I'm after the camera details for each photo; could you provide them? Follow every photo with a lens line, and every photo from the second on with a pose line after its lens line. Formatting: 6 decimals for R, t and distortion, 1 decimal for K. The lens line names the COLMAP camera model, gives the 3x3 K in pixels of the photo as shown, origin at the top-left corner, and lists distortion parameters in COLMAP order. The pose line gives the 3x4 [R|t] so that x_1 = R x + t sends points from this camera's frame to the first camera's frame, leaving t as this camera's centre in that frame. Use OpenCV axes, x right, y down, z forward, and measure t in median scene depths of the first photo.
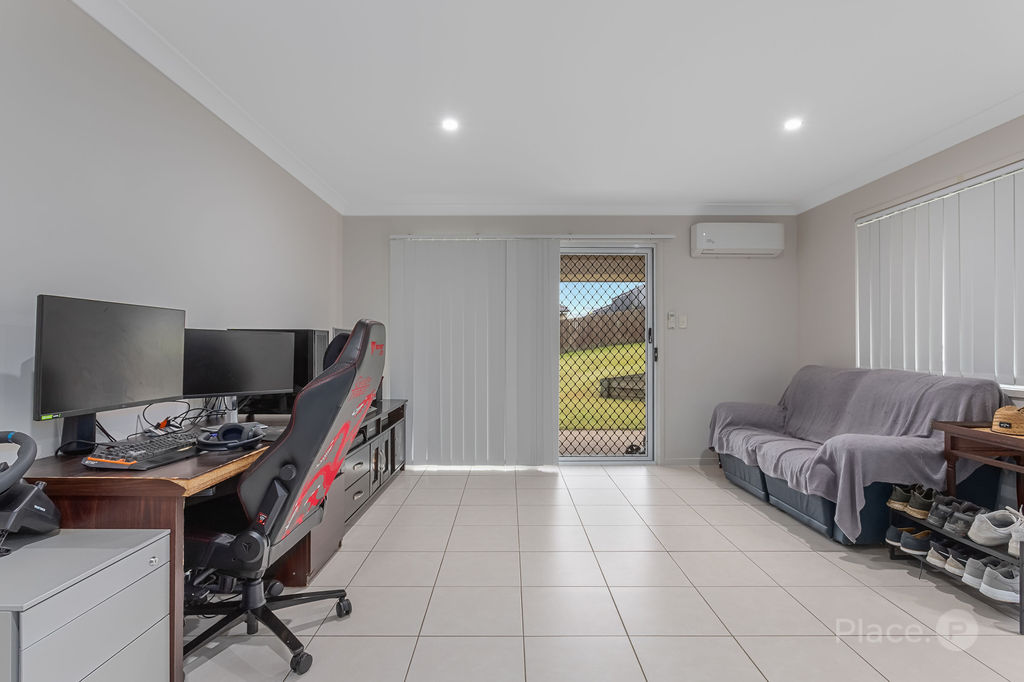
lens RADIAL K [[500.4, 0, 507.6], [0, 500.4, 336.6], [0, 0, 1]] dist [-0.001518, 0.002299]
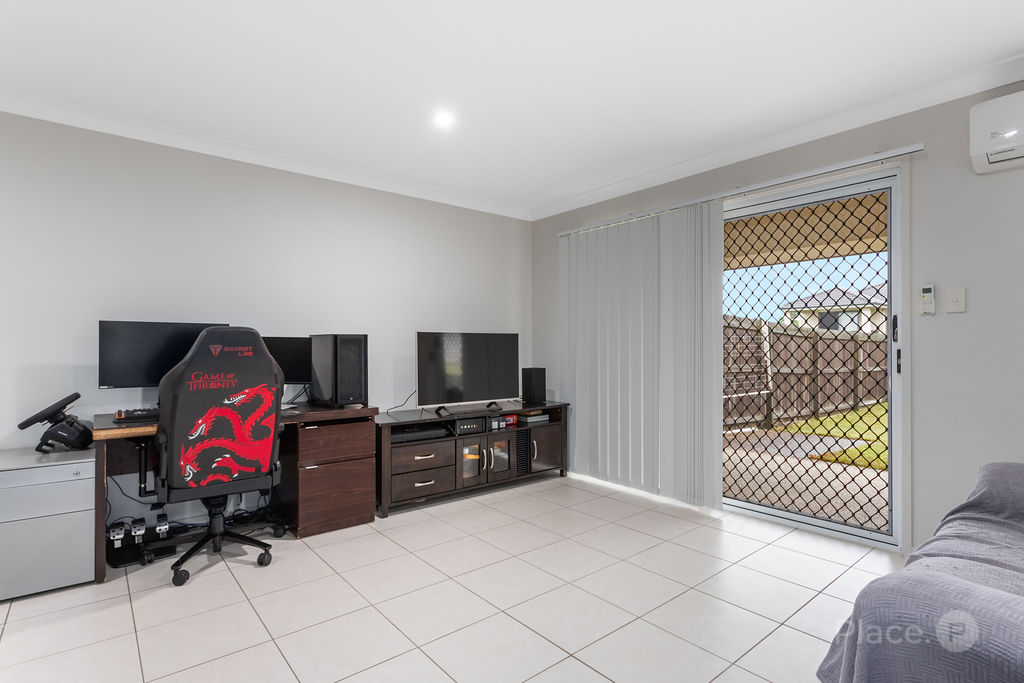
lens RADIAL K [[500.4, 0, 511.6], [0, 500.4, 351.0], [0, 0, 1]] dist [-0.001518, 0.002299]
pose [[0.651179, 0.005103, -0.758907, 0.451400], [0.016424, 0.999648, 0.020814, 0.004114], [0.758746, -0.026018, 0.650867, 0.296507]]
